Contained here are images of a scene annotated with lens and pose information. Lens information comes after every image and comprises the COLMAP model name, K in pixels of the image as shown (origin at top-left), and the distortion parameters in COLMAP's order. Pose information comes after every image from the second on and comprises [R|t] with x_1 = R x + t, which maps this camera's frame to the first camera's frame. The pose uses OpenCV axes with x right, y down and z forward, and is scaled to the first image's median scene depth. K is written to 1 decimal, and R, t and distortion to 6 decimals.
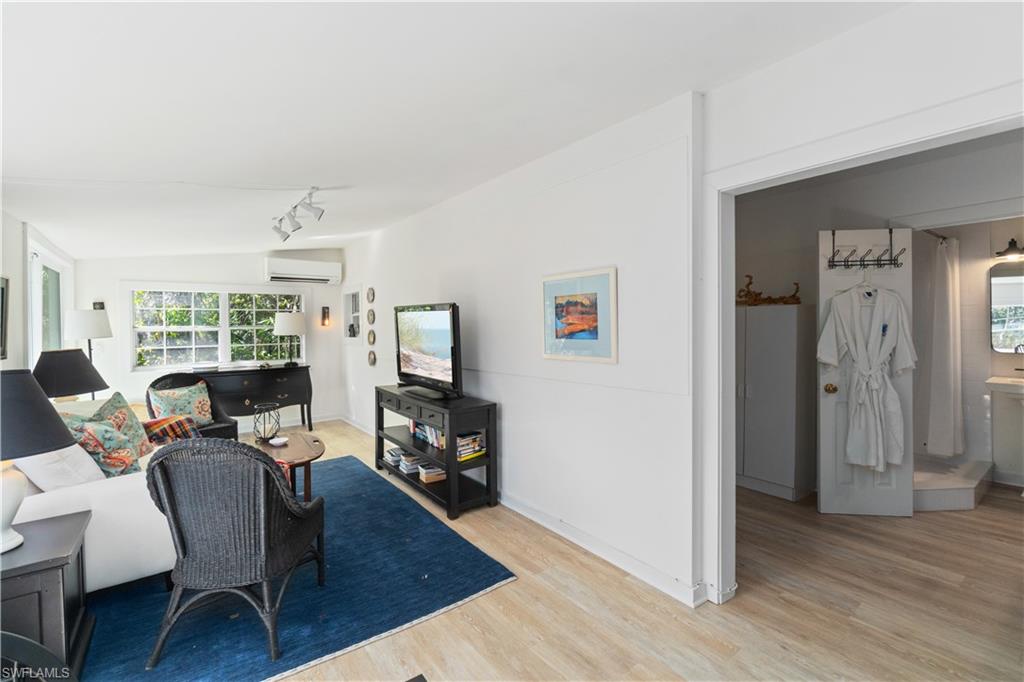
lens RADIAL K [[452.6, 0, 507.4], [0, 452.6, 336.1], [0, 0, 1]] dist [-0.021458, 0.000401]
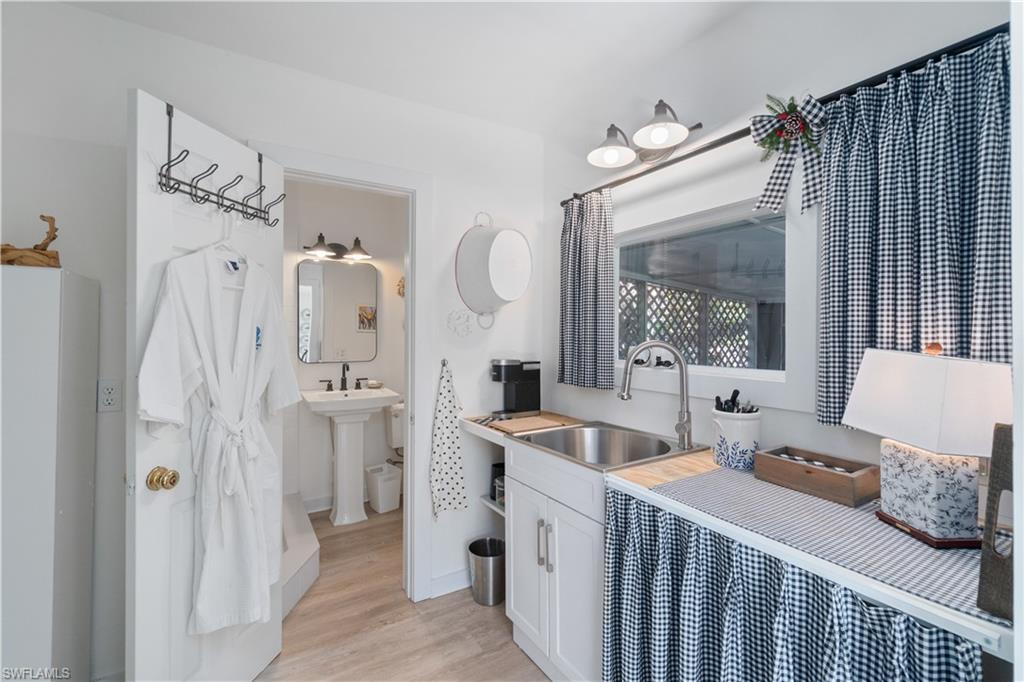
lens RADIAL K [[452.6, 0, 507.4], [0, 452.6, 336.1], [0, 0, 1]] dist [-0.021458, 0.000401]
pose [[0.087288, 0.005689, 0.996167, 0.286628], [0.004210, 0.999973, -0.006080, -0.010132], [-0.996174, 0.004725, 0.087261, 0.549502]]
